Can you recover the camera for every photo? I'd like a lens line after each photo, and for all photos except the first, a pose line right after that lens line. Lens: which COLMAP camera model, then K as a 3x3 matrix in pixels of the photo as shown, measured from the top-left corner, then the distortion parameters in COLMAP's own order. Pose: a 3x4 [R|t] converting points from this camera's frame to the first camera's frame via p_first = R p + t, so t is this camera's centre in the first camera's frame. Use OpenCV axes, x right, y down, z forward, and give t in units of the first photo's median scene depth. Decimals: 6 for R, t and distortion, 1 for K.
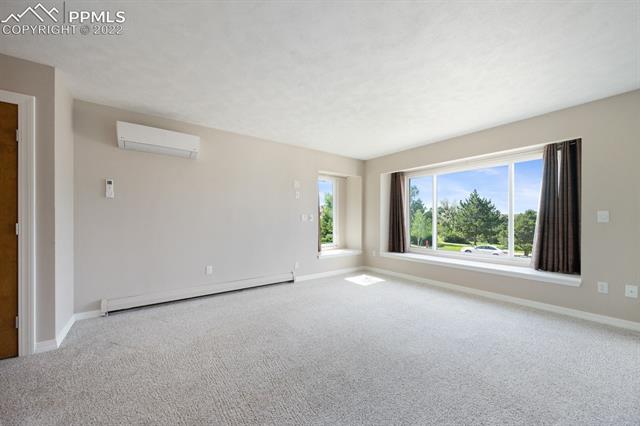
lens RADIAL K [[233.1, 0, 320.0], [0, 233.1, 213.0], [0, 0, 1]] dist [-0.000354, -0.000028]
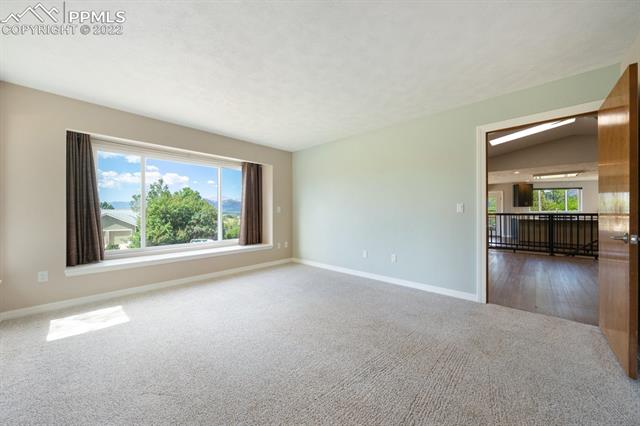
lens RADIAL K [[233.1, 0, 320.0], [0, 233.1, 213.0], [0, 0, 1]] dist [-0.000354, -0.000028]
pose [[-0.169582, -0.008814, 0.985477, -0.632150], [-0.032119, 0.999478, 0.003413, 0.018591], [-0.984993, -0.031074, -0.169776, 0.812265]]
